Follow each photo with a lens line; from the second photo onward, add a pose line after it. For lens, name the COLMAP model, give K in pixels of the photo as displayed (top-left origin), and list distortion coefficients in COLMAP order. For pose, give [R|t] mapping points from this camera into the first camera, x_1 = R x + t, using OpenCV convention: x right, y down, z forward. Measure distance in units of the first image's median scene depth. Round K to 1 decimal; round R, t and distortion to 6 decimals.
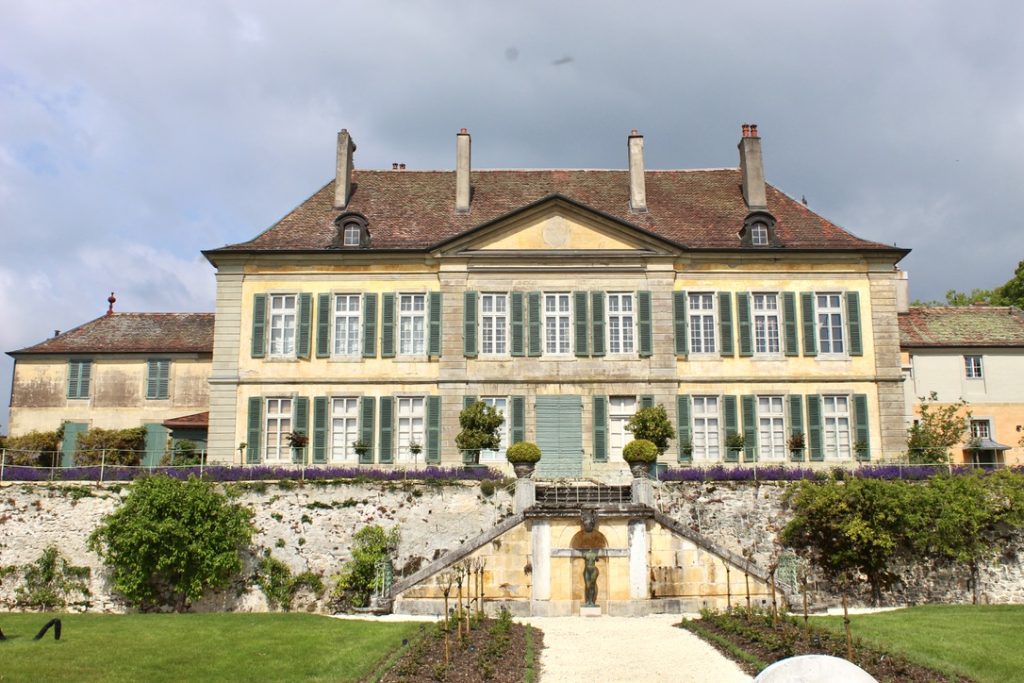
lens RADIAL K [[1062.0, 0, 511.8], [0, 1062.0, 343.5], [0, 0, 1]] dist [-0.075625, 0.000000]
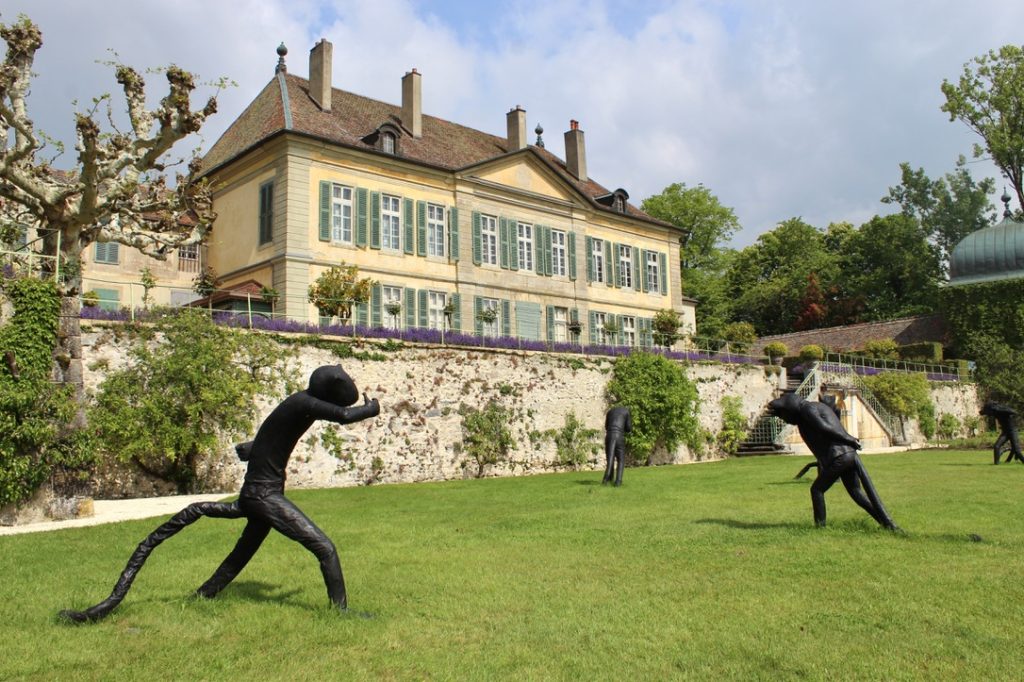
lens RADIAL K [[854.0, 0, 512.0], [0, 854.0, 334.9], [0, 0, 1]] dist [-0.145379, -0.001874]
pose [[0.721765, 0.066783, 0.688909, -0.687602], [-0.121868, 0.992046, 0.031512, 0.057450], [-0.681325, -0.106700, 0.724162, 0.246080]]
